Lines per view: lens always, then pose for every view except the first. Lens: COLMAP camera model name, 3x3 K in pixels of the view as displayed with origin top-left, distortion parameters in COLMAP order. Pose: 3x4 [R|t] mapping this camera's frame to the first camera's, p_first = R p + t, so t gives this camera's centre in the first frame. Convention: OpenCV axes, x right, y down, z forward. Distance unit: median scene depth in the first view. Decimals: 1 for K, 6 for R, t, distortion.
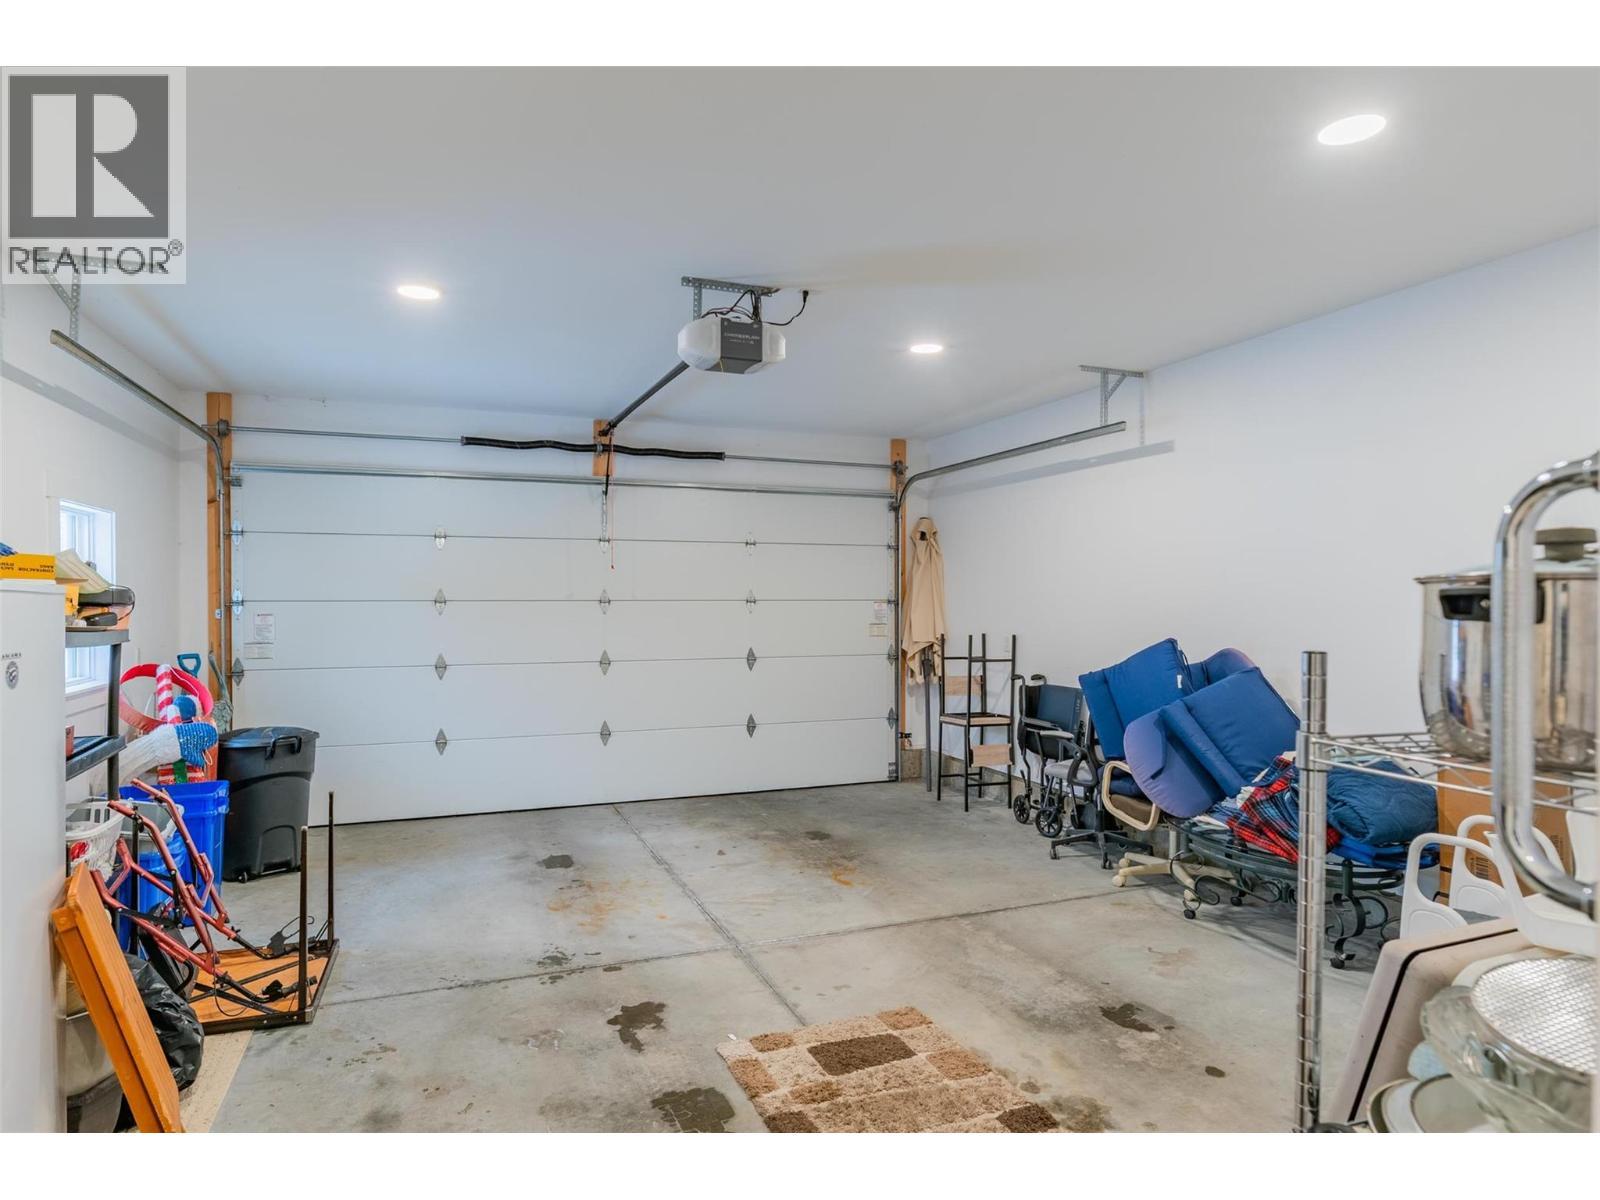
lens RADIAL K [[911.2, 0, 792.3], [0, 911.2, 607.8], [0, 0, 1]] dist [-0.003745, 0.000237]
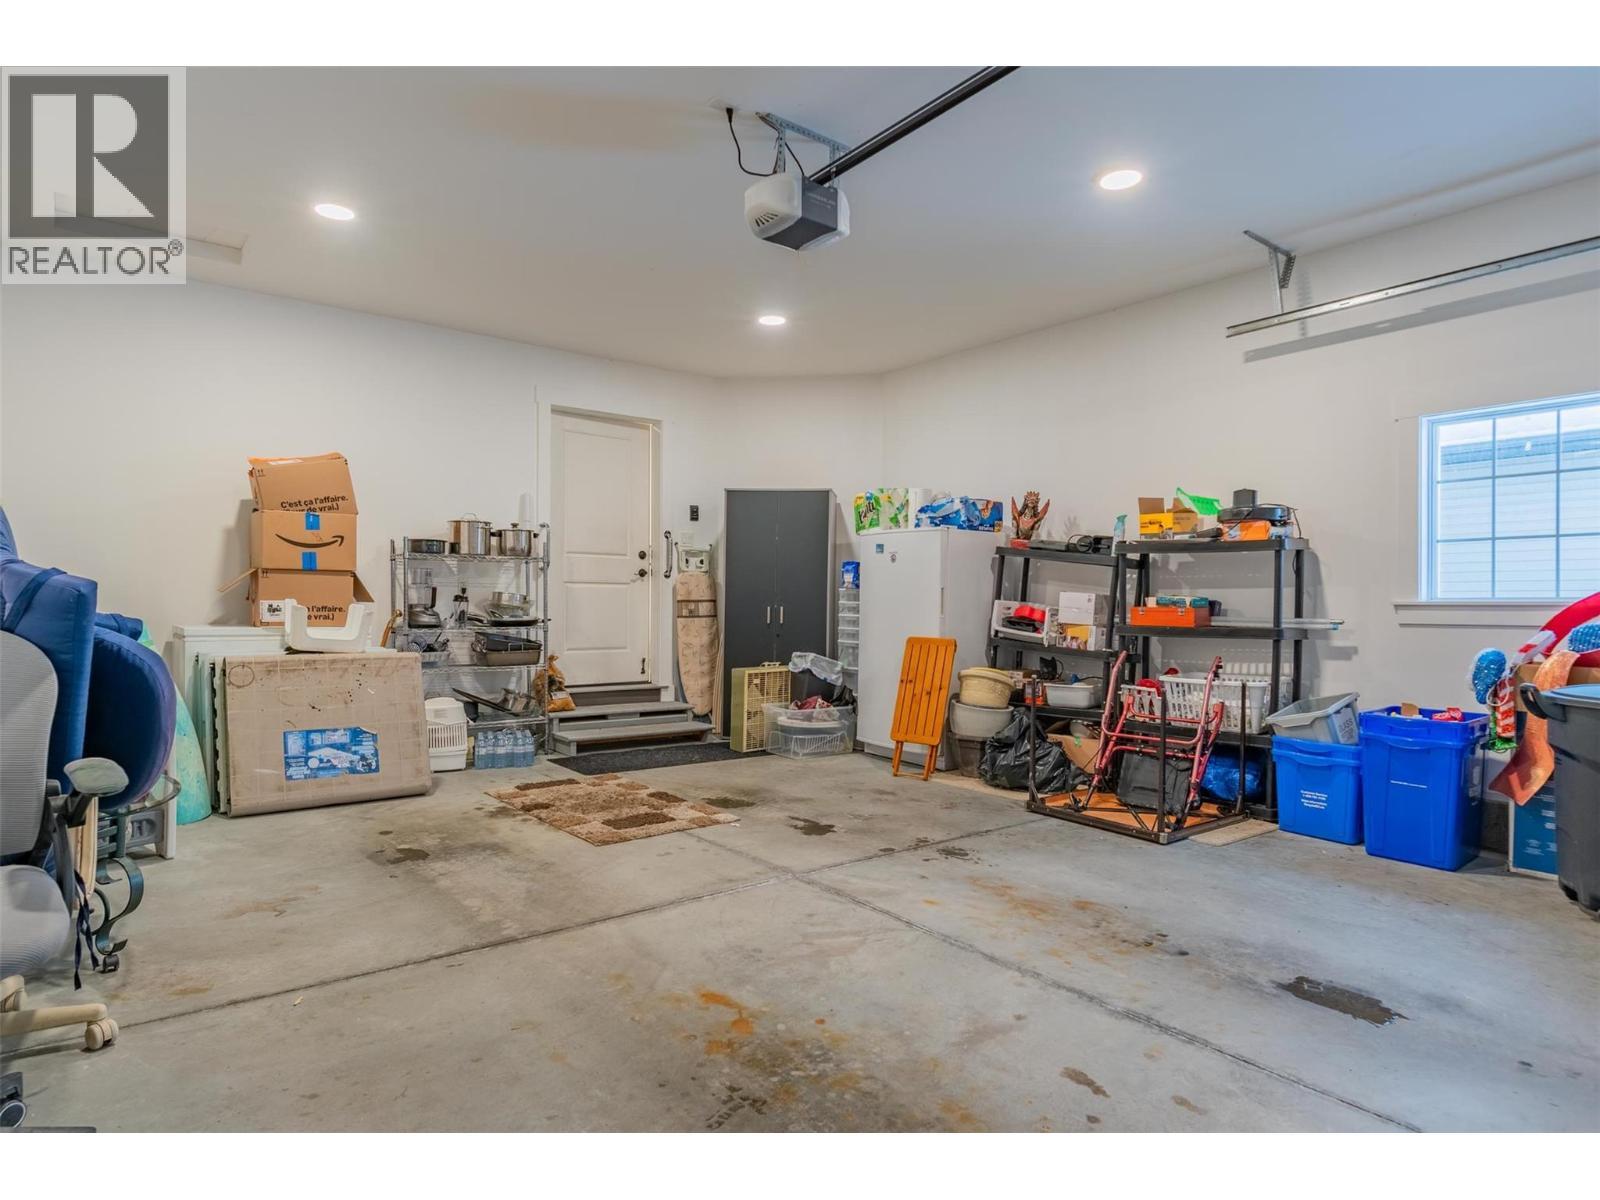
lens RADIAL K [[911.2, 0, 792.3], [0, 911.2, 607.8], [0, 0, 1]] dist [-0.003745, 0.000237]
pose [[-0.954556, -0.008289, -0.297917, 0.198772], [-0.011658, 0.999887, 0.009533, 0.097939], [0.297804, 0.012572, -0.954544, 1.760728]]
